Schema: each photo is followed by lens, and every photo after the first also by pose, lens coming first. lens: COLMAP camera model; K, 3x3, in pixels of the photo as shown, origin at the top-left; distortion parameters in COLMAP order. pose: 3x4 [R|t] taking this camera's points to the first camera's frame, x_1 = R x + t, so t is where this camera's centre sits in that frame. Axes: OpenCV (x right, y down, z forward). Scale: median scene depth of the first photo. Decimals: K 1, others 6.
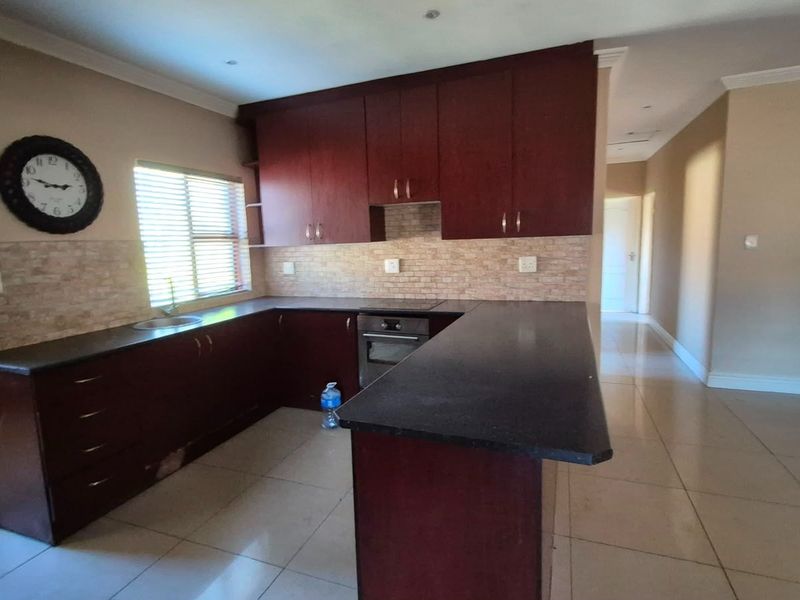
lens RADIAL K [[437.9, 0, 393.8], [0, 437.9, 297.5], [0, 0, 1]] dist [0.005423, 0.000046]
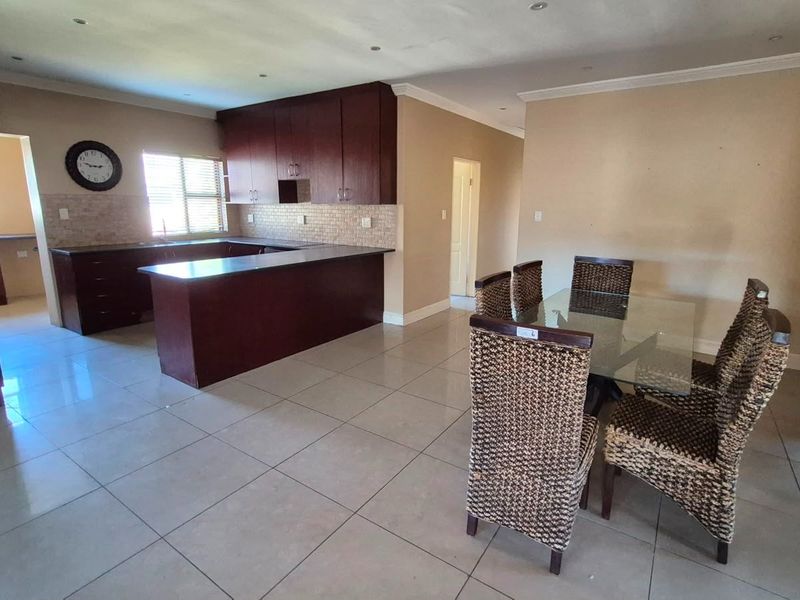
lens RADIAL K [[437.9, 0, 408.7], [0, 437.9, 301.2], [0, 0, 1]] dist [0.005423, 0.000046]
pose [[0.972485, 0.092909, -0.213636, 0.821587], [-0.073228, 0.992462, 0.098273, 0.037119], [0.221156, -0.079924, 0.971958, -0.495648]]
